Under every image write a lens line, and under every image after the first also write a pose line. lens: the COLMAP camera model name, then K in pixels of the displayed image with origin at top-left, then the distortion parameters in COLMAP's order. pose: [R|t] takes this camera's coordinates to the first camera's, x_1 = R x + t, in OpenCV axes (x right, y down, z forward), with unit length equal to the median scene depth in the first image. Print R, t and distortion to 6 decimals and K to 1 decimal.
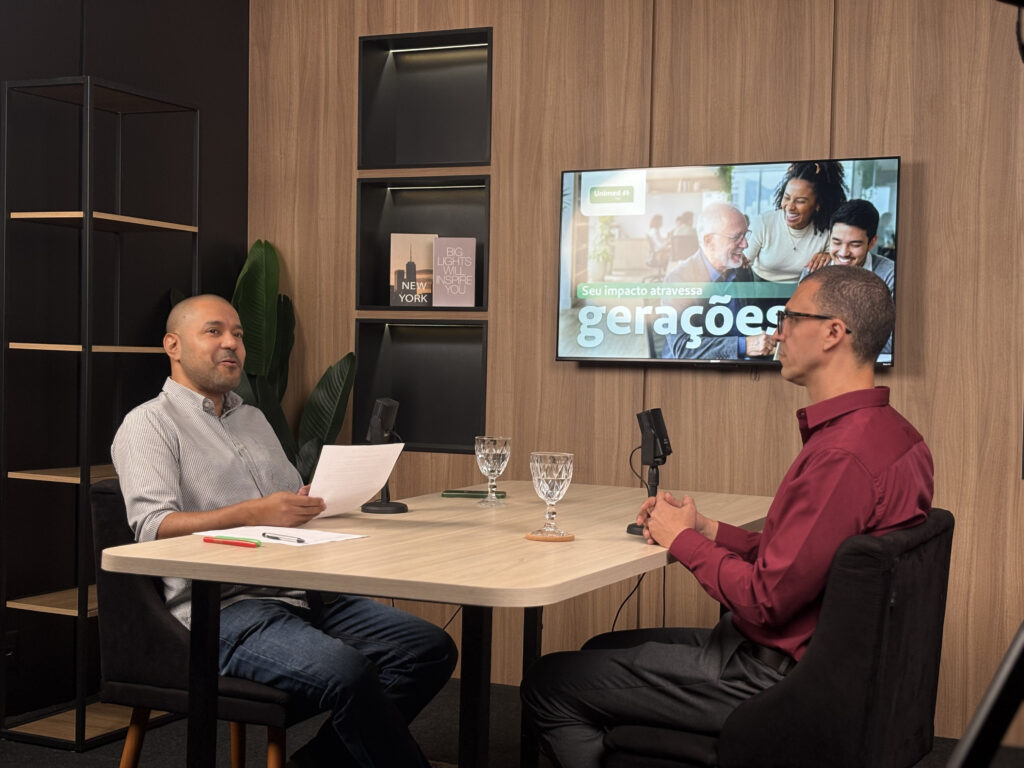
lens RADIAL K [[1545.3, 0, 511.3], [0, 1545.3, 392.1], [0, 0, 1]] dist [0.118500, 0.000000]
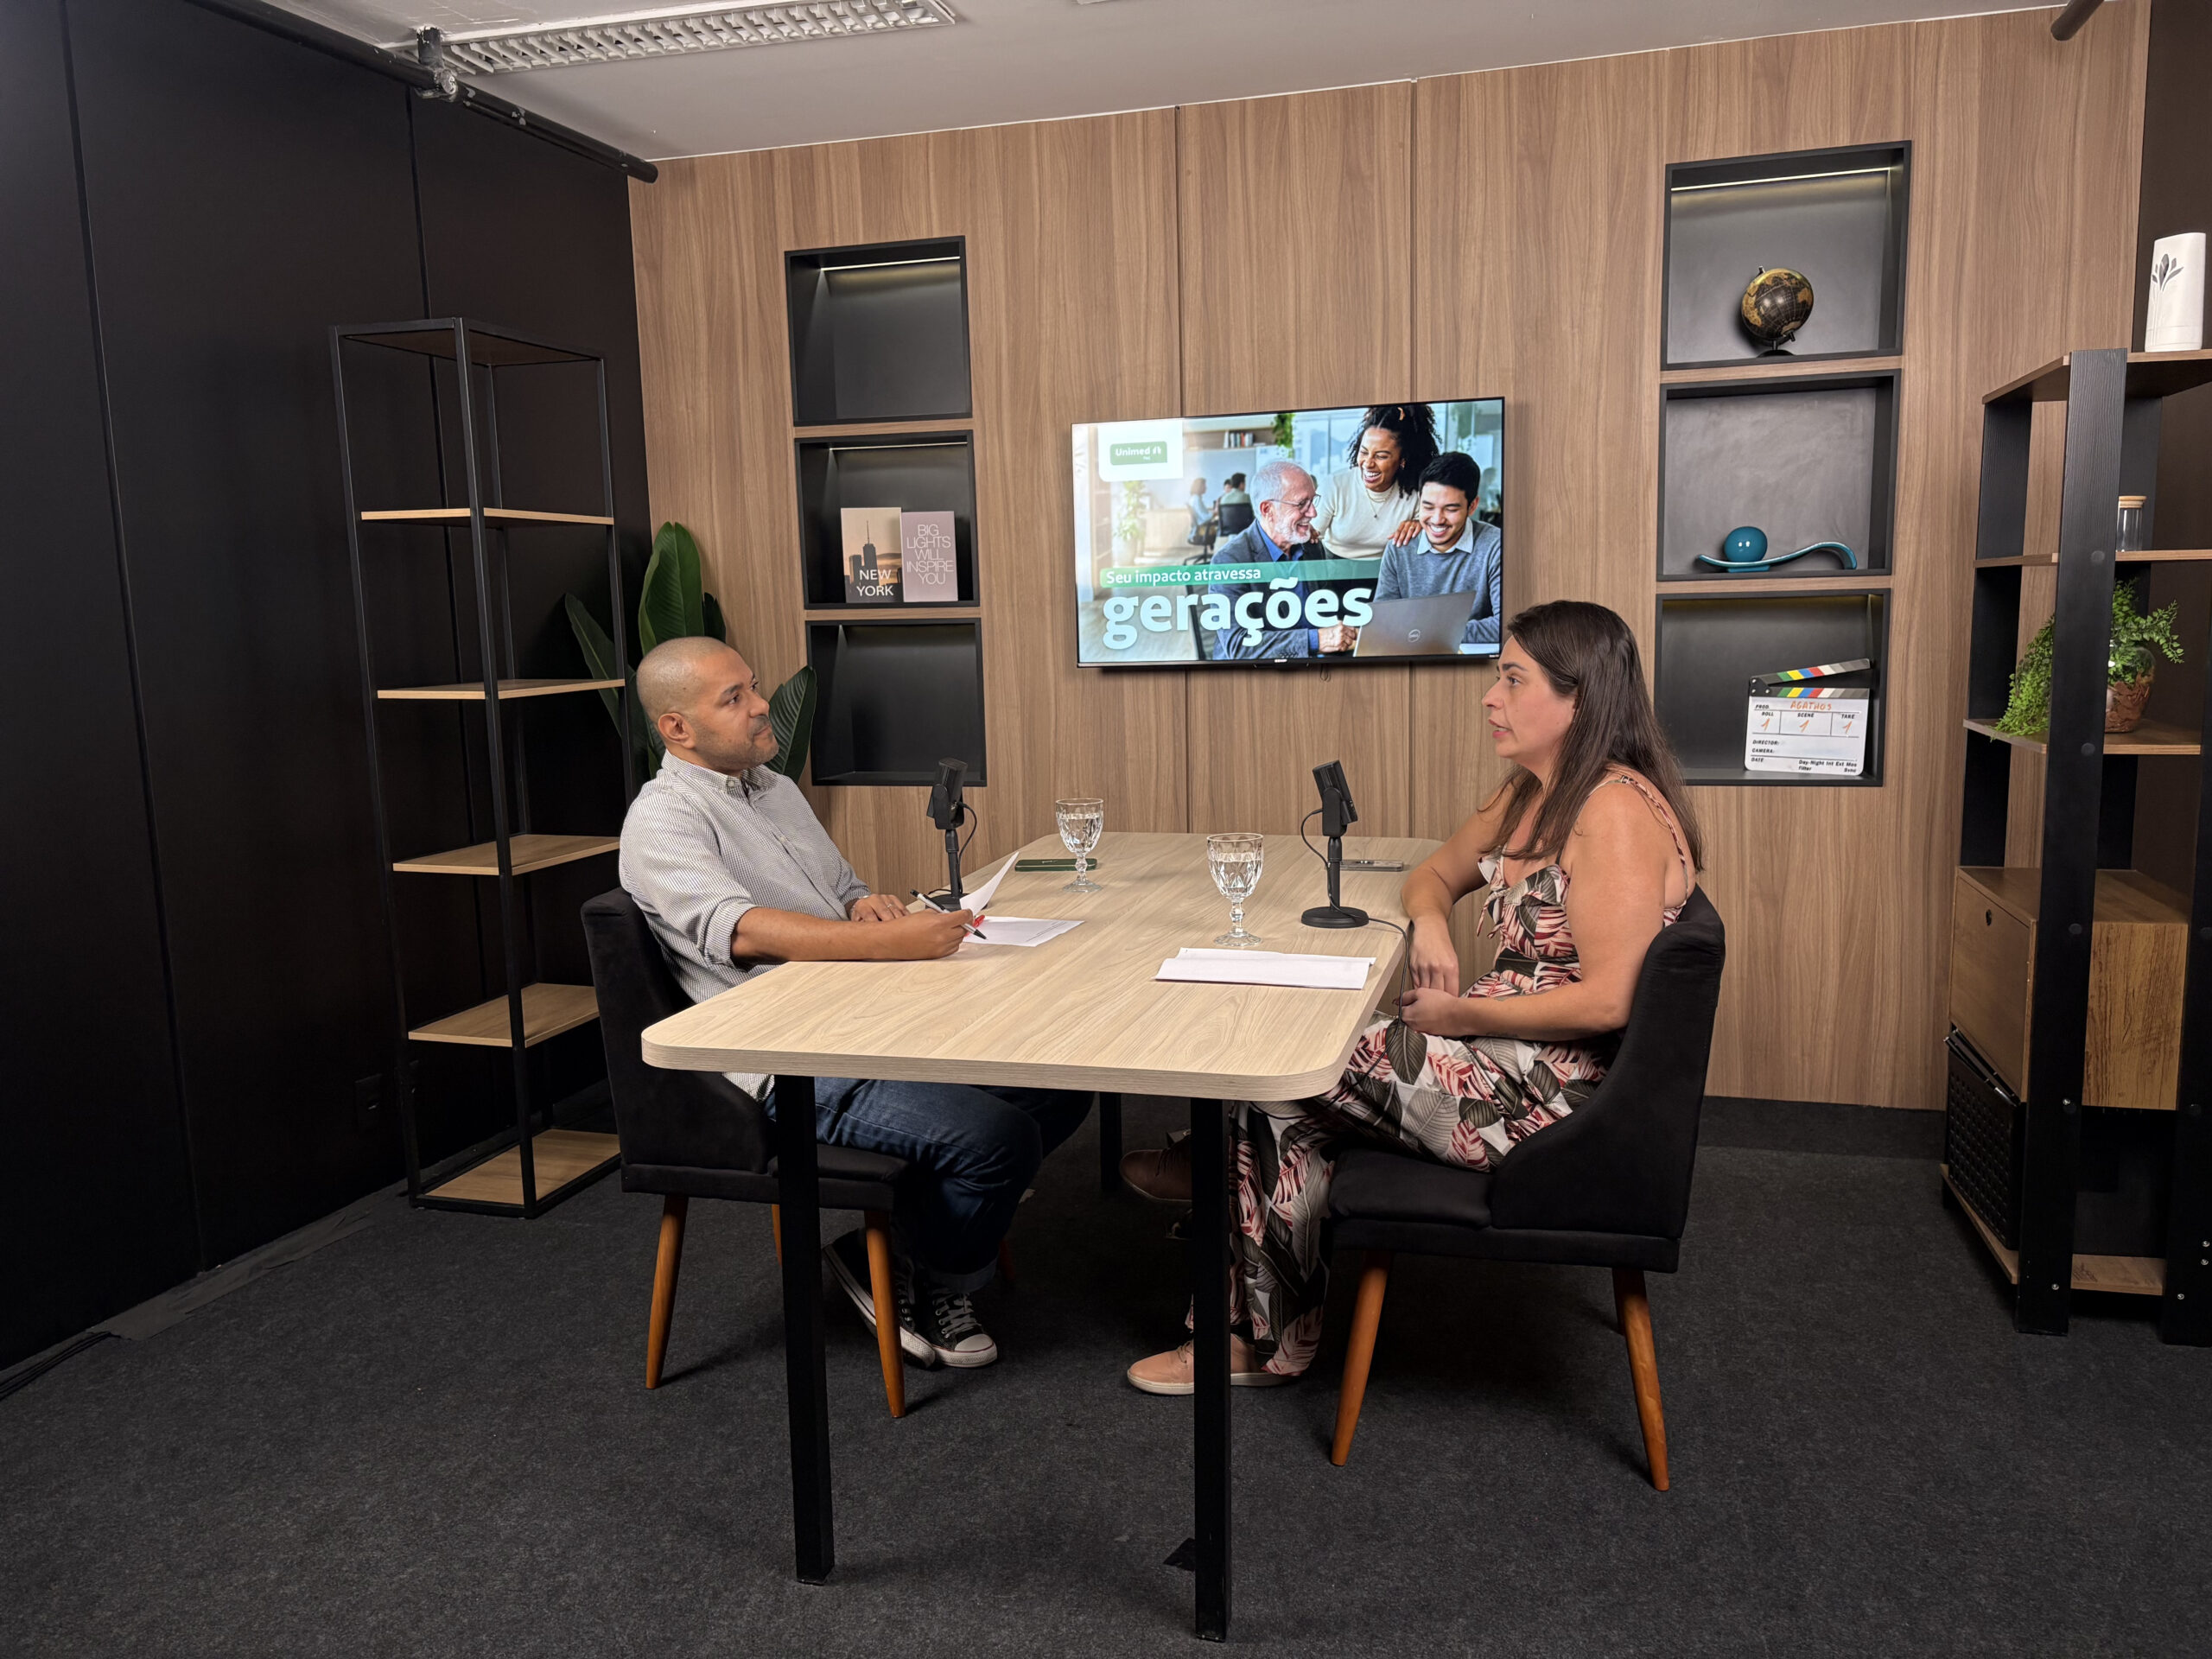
lens RADIAL K [[1682.0, 0, 1098.3], [0, 1682.0, 836.0], [0, 0, 1]] dist [0.042204, -0.009813]
pose [[0.987422, -0.066058, 0.143643, -0.092876], [0.048959, 0.991629, 0.119476, -0.037817], [-0.150333, -0.110940, 0.982391, 0.137595]]
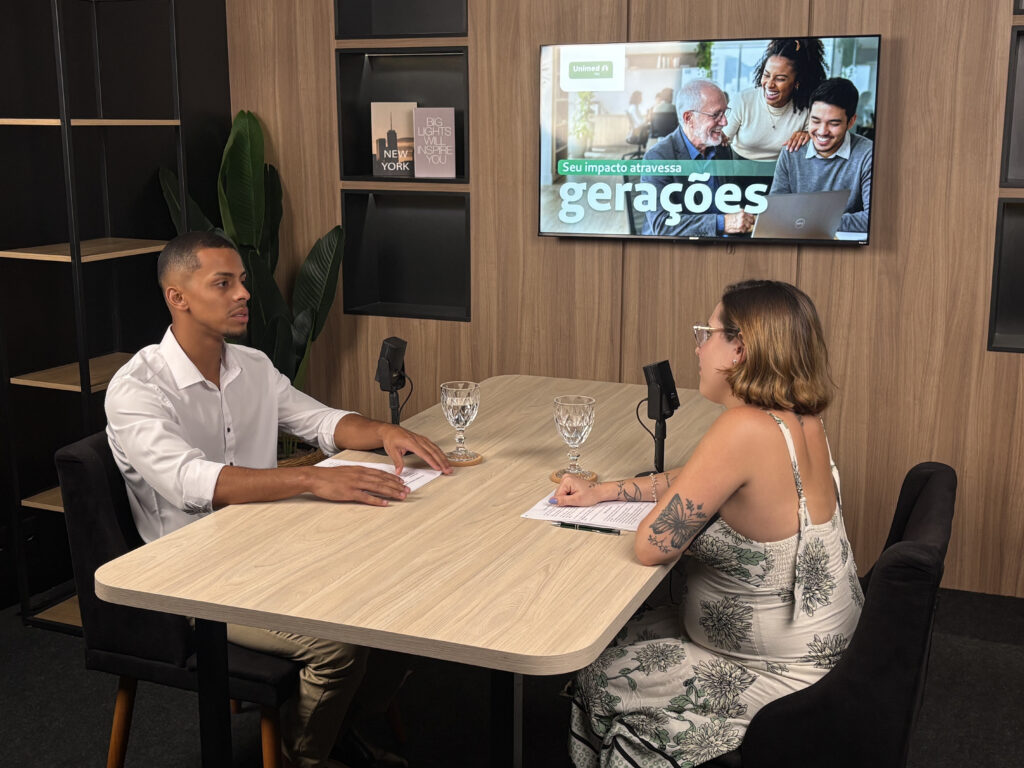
lens RADIAL K [[1264.4, 0, 510.0], [0, 1264.4, 379.8], [0, 0, 1]] dist [0.035476, 0.000000]
pose [[0.999067, -0.029209, 0.031796, -0.020043], [0.022965, 0.983116, 0.181534, -0.081091], [-0.036562, -0.180635, 0.982870, 0.155887]]
